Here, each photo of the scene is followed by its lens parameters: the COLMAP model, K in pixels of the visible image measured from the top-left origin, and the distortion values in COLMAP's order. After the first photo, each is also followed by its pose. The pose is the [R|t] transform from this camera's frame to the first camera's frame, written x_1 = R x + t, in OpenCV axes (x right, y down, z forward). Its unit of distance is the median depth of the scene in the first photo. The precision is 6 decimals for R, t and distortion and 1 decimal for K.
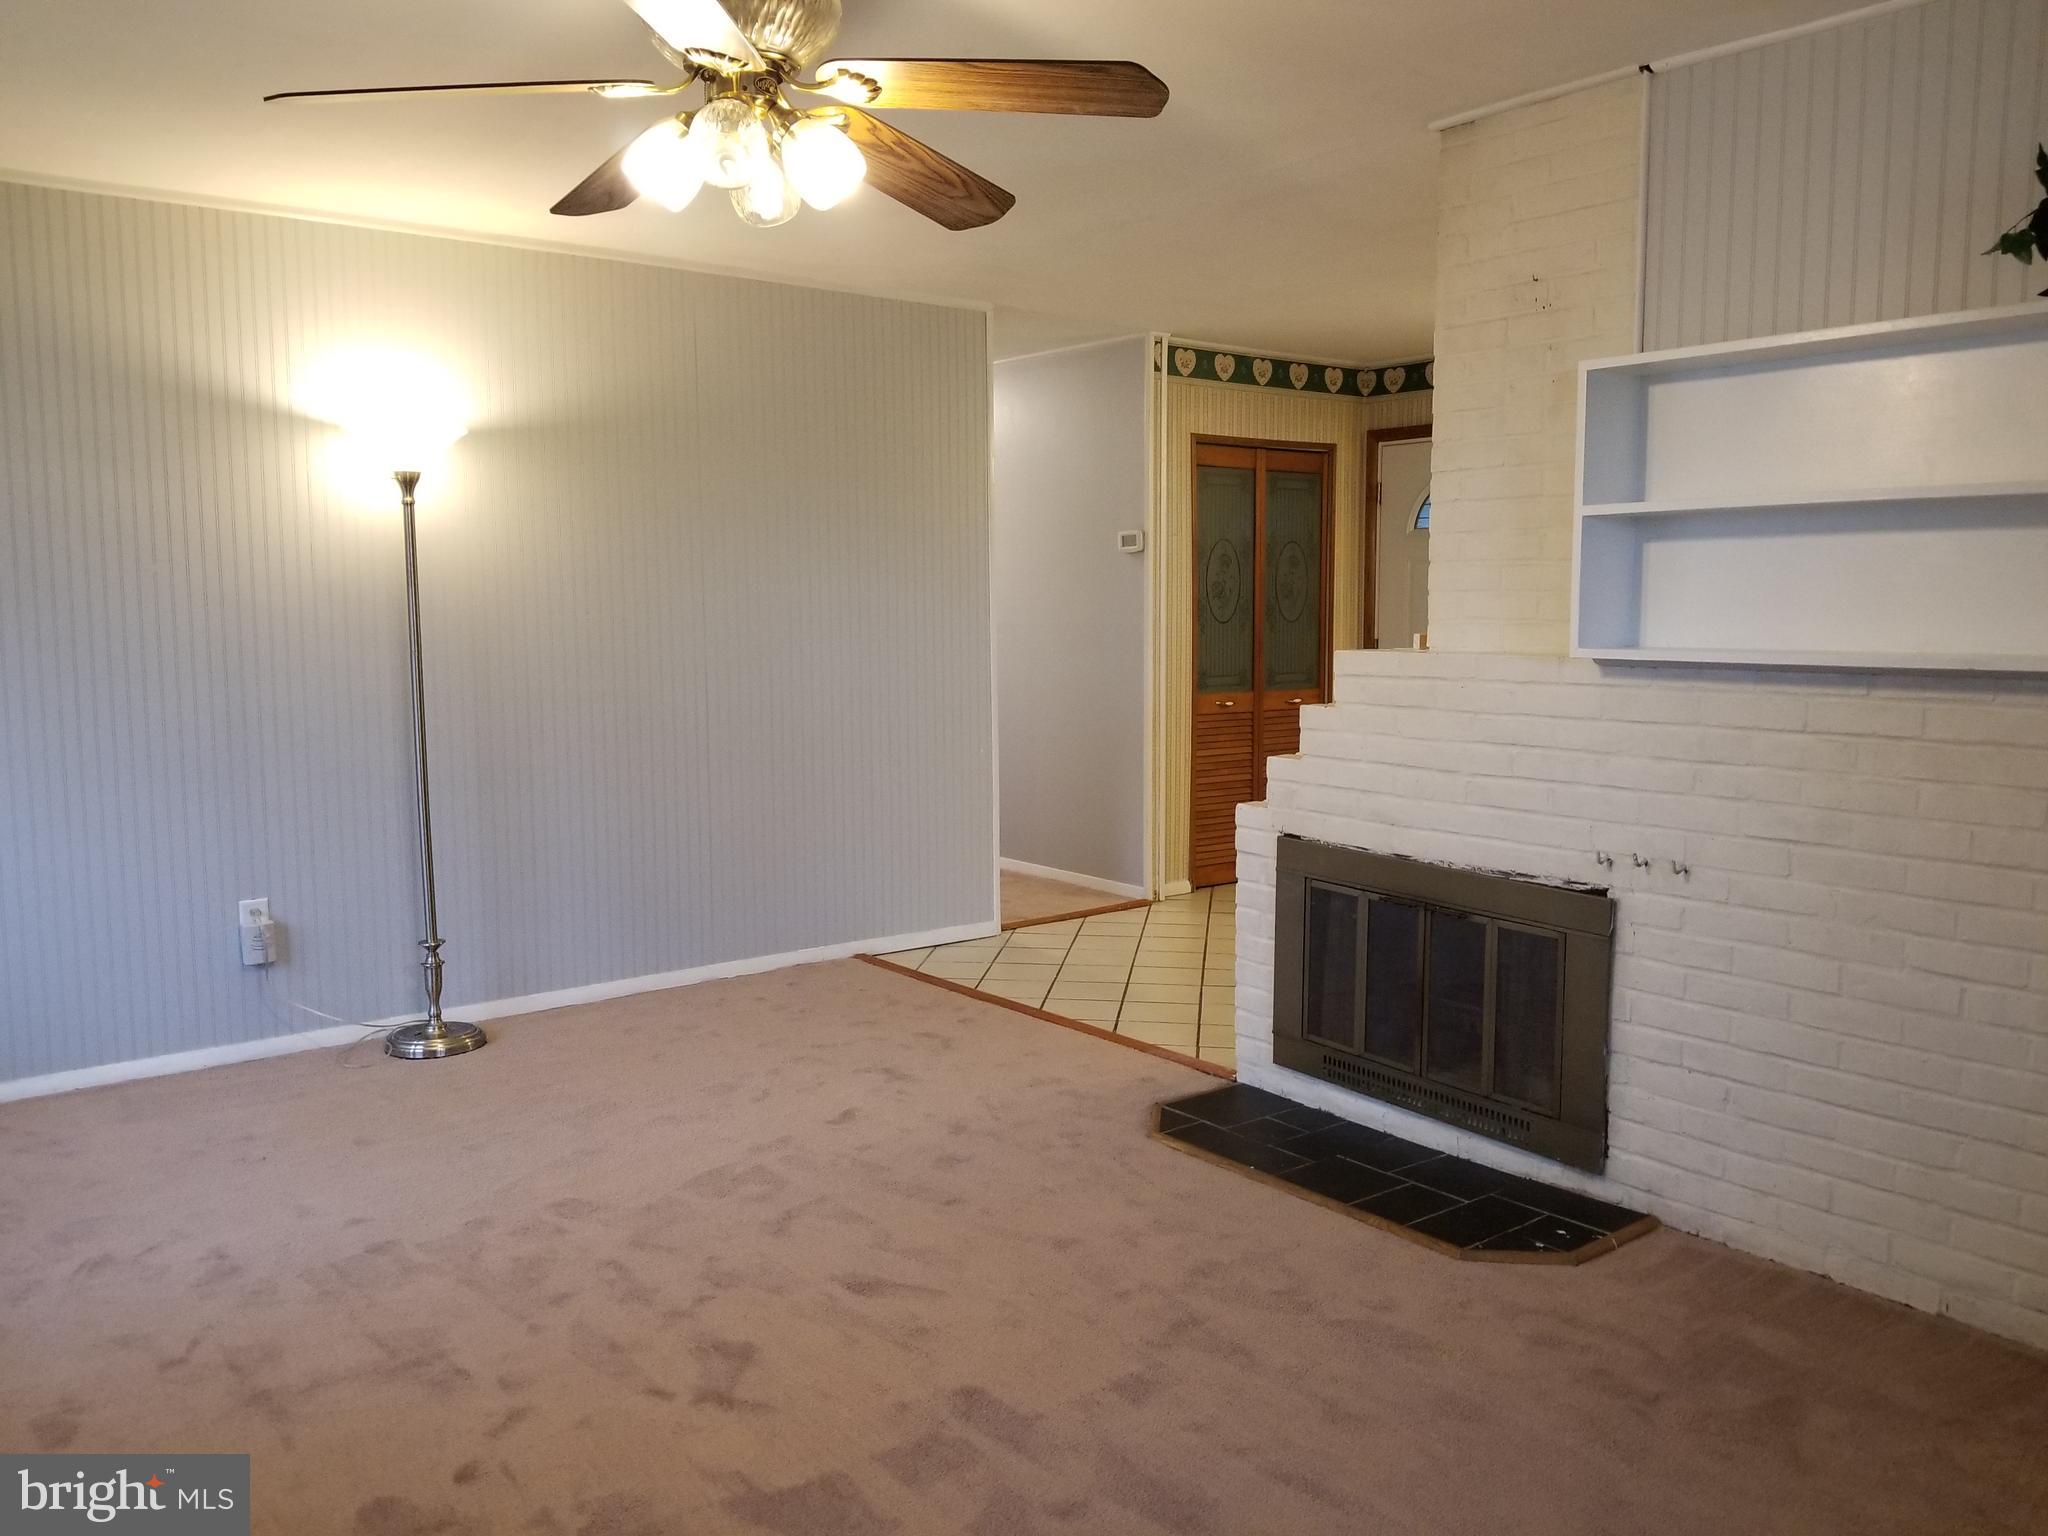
lens RADIAL K [[1613.3, 0, 1039.4], [0, 1613.3, 773.1], [0, 0, 1]] dist [0.100505, -0.149830]
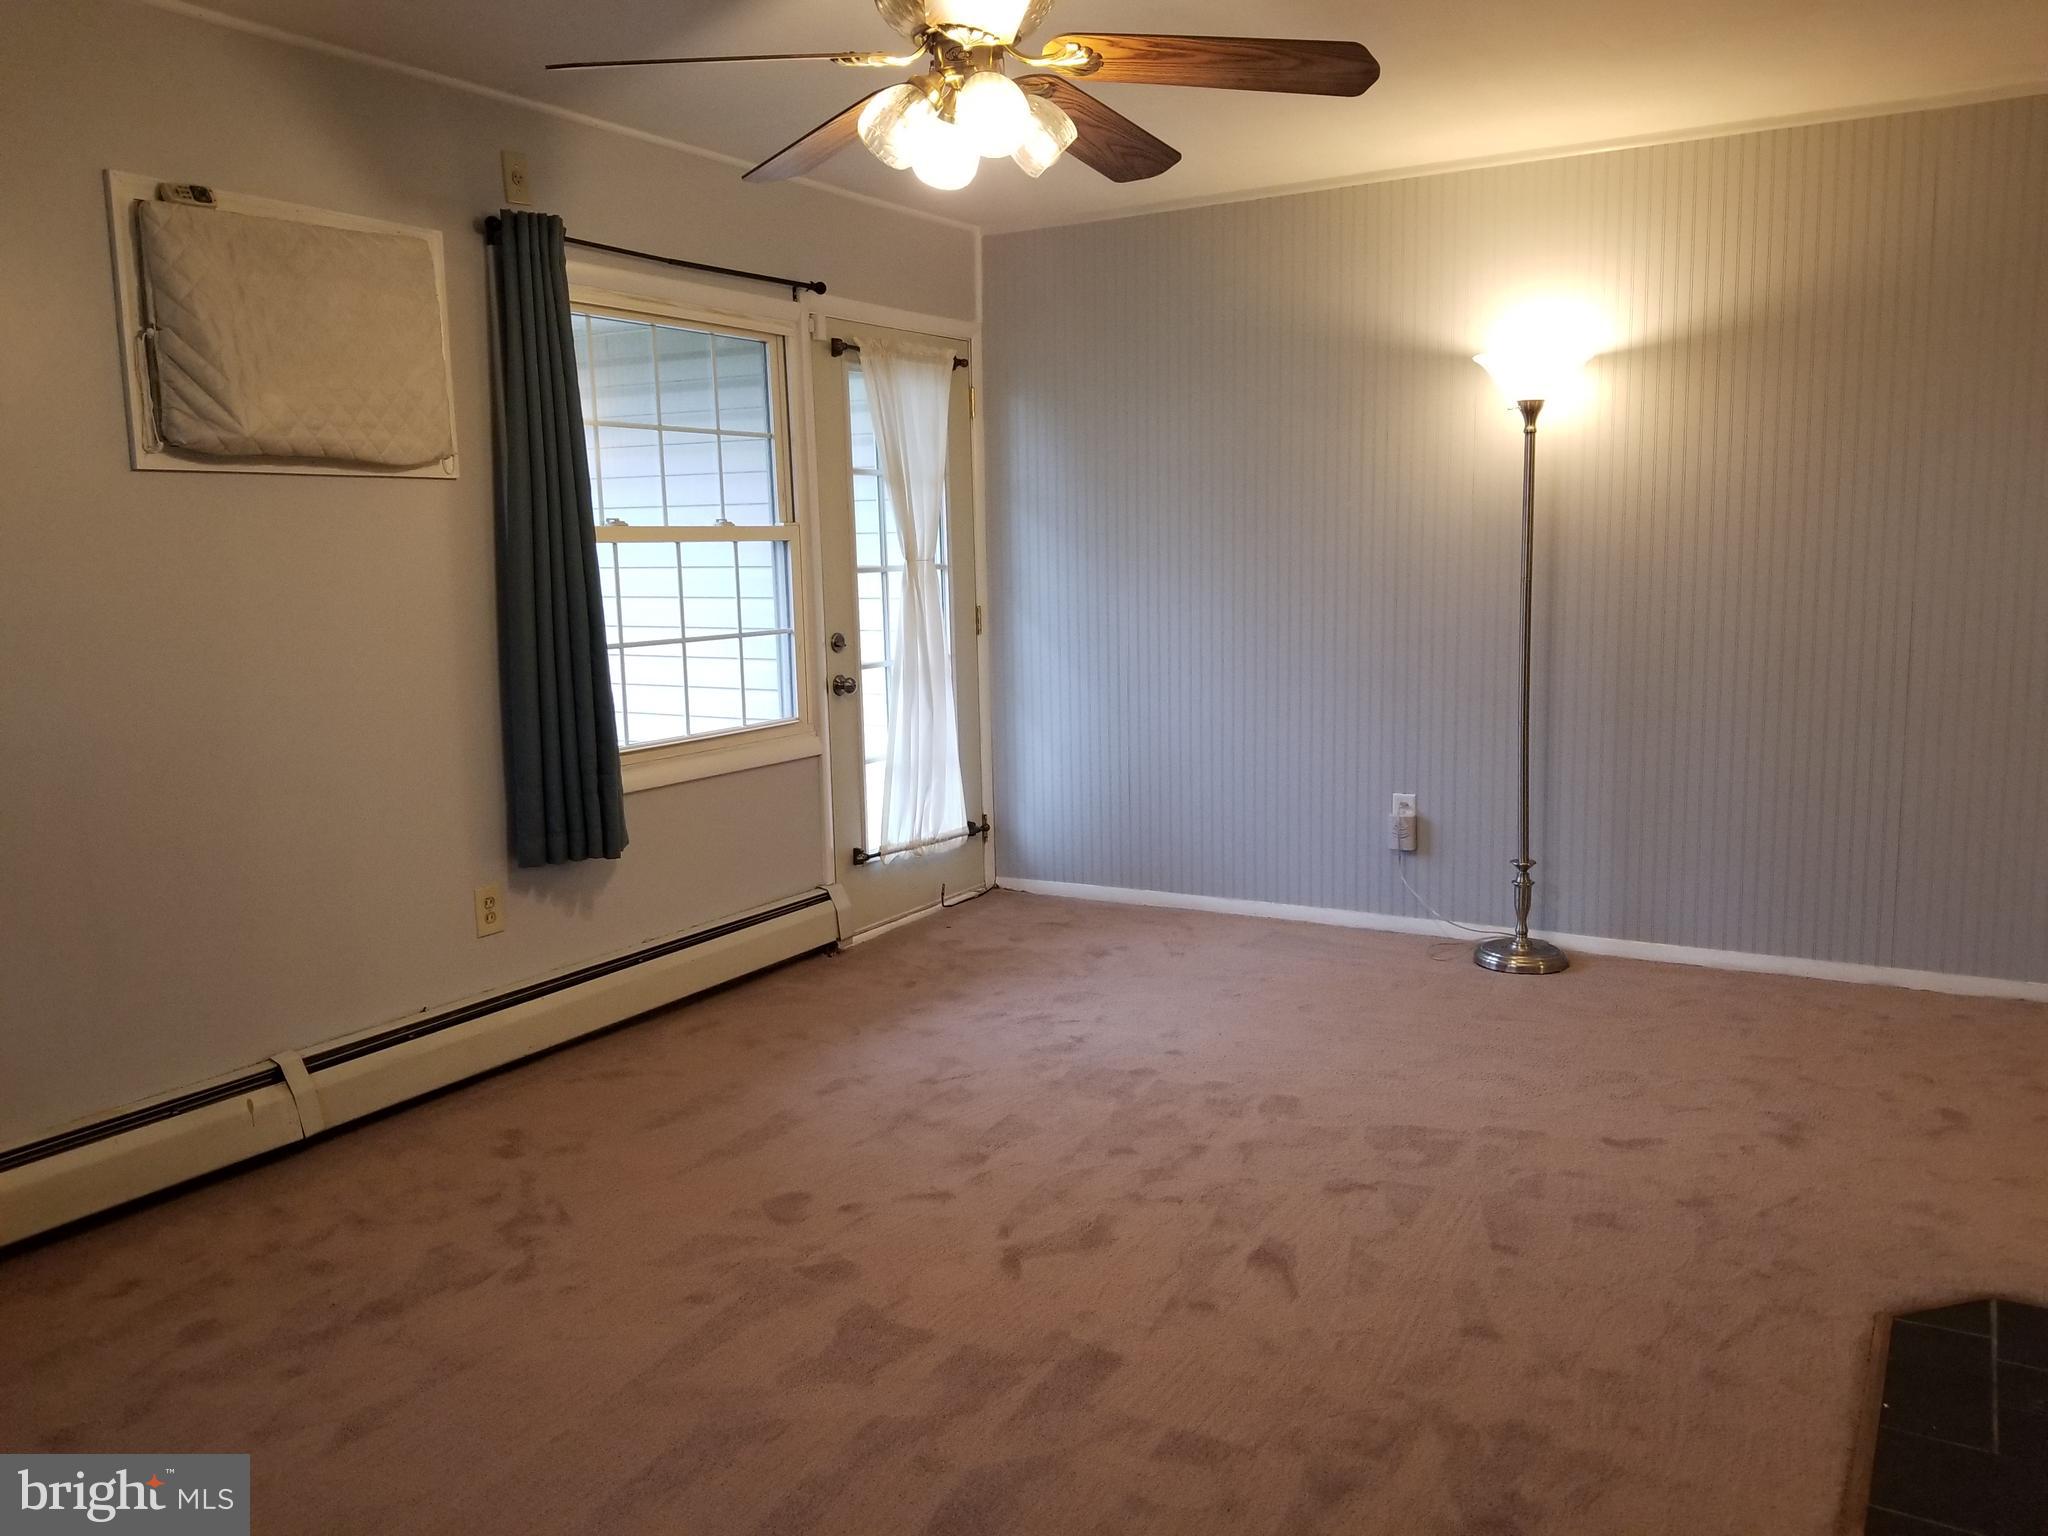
lens RADIAL K [[1613.3, 0, 1051.1], [0, 1613.3, 761.4], [0, 0, 1]] dist [0.100505, -0.149830]
pose [[0.355754, 0.127355, -0.925862, 0.566002], [-0.084471, 0.990999, 0.103858, -0.049411], [0.930755, 0.041260, 0.363309, 0.428260]]
